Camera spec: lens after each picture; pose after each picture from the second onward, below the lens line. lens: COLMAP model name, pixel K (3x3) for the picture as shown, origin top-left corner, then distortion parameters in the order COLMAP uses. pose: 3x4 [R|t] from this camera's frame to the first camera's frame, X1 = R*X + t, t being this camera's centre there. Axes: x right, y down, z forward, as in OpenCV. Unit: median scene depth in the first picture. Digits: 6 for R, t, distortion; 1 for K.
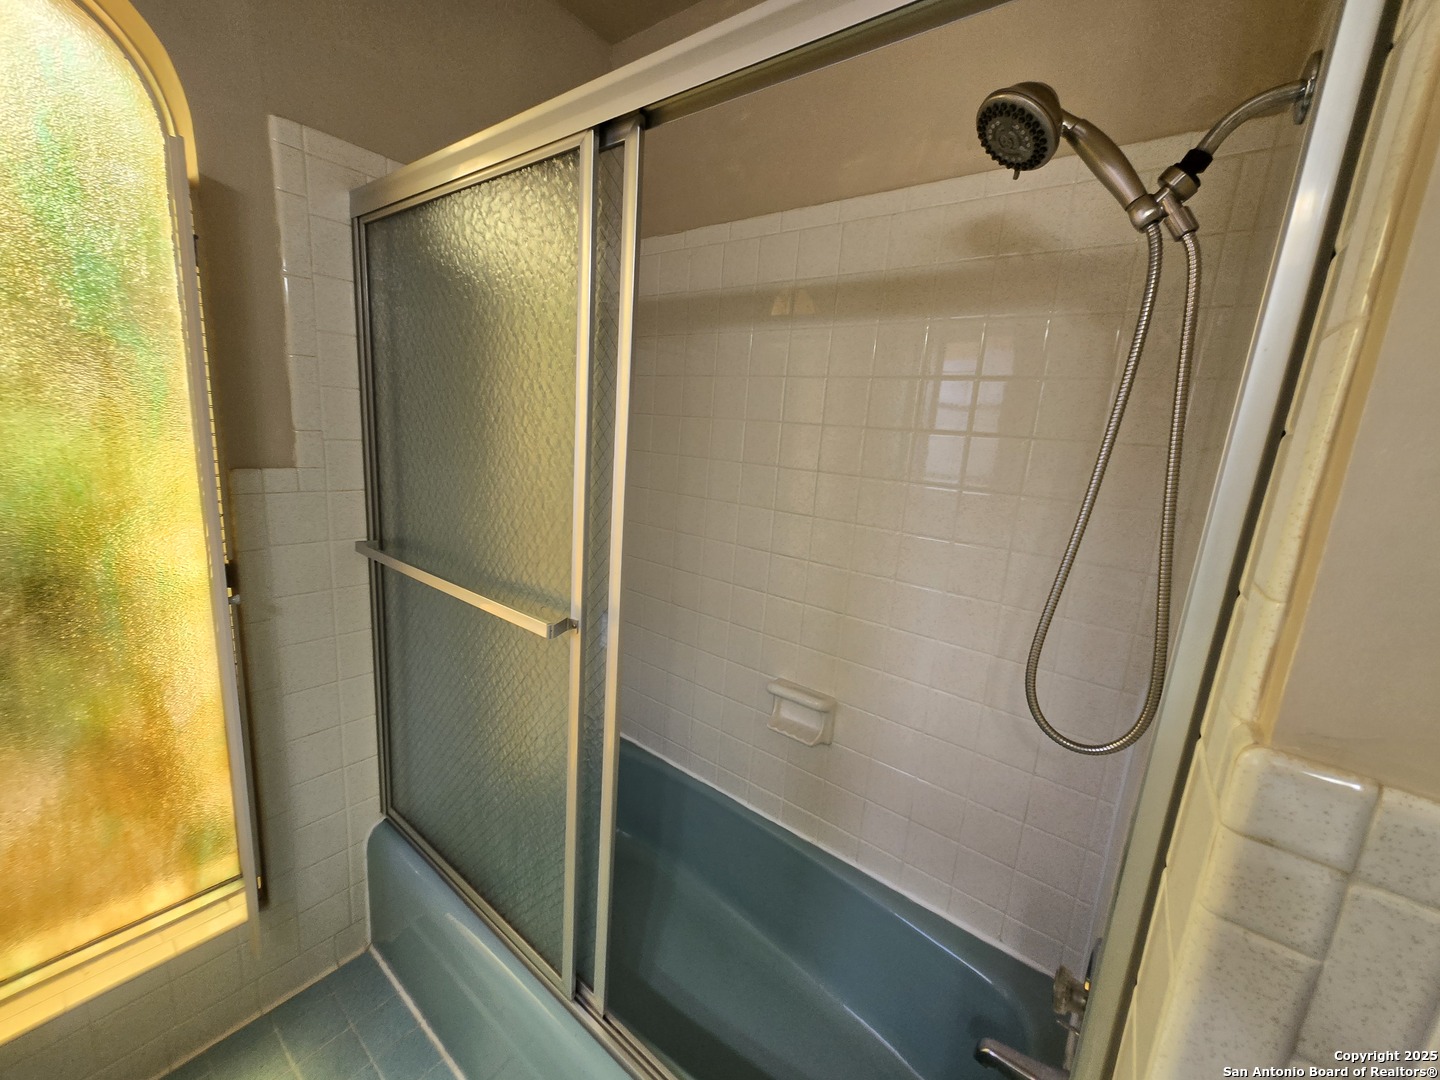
lens RADIAL K [[564.3, 0, 717.8], [0, 564.3, 542.1], [0, 0, 1]] dist [-0.000180, -0.000188]
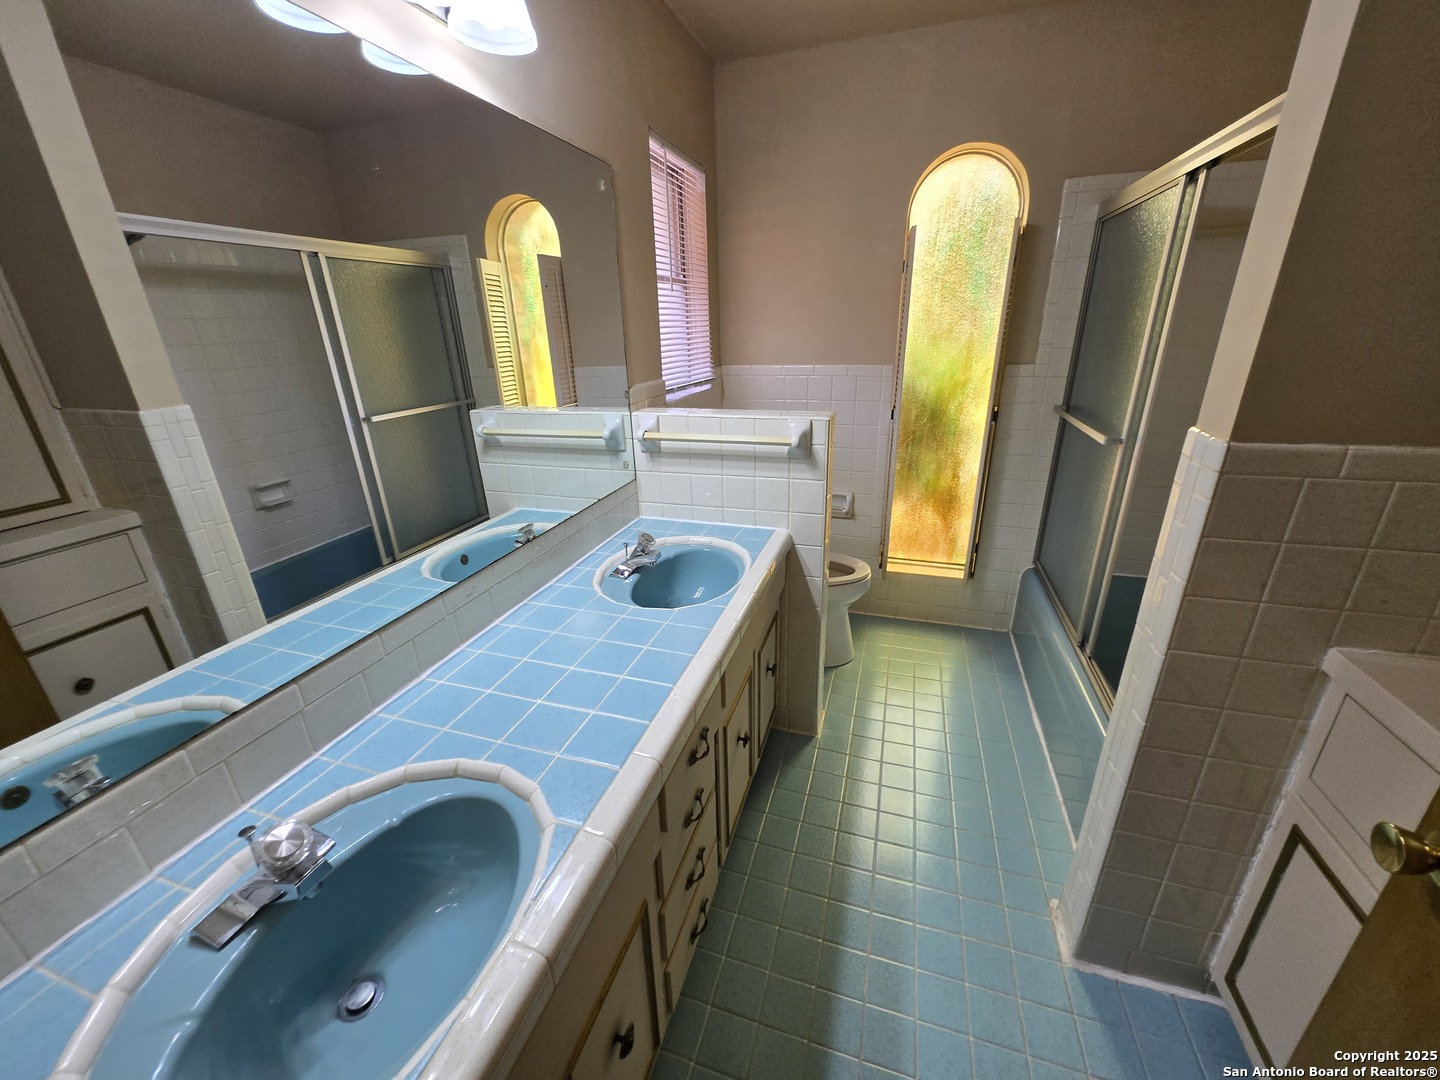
lens RADIAL K [[564.3, 0, 719.8], [0, 564.3, 538.0], [0, 0, 1]] dist [-0.000180, -0.000188]
pose [[0.337418, 0.259288, -0.904941, 0.832968], [-0.133763, 0.964769, 0.226556, 0.158083], [0.931803, 0.044603, 0.360214, -0.719767]]
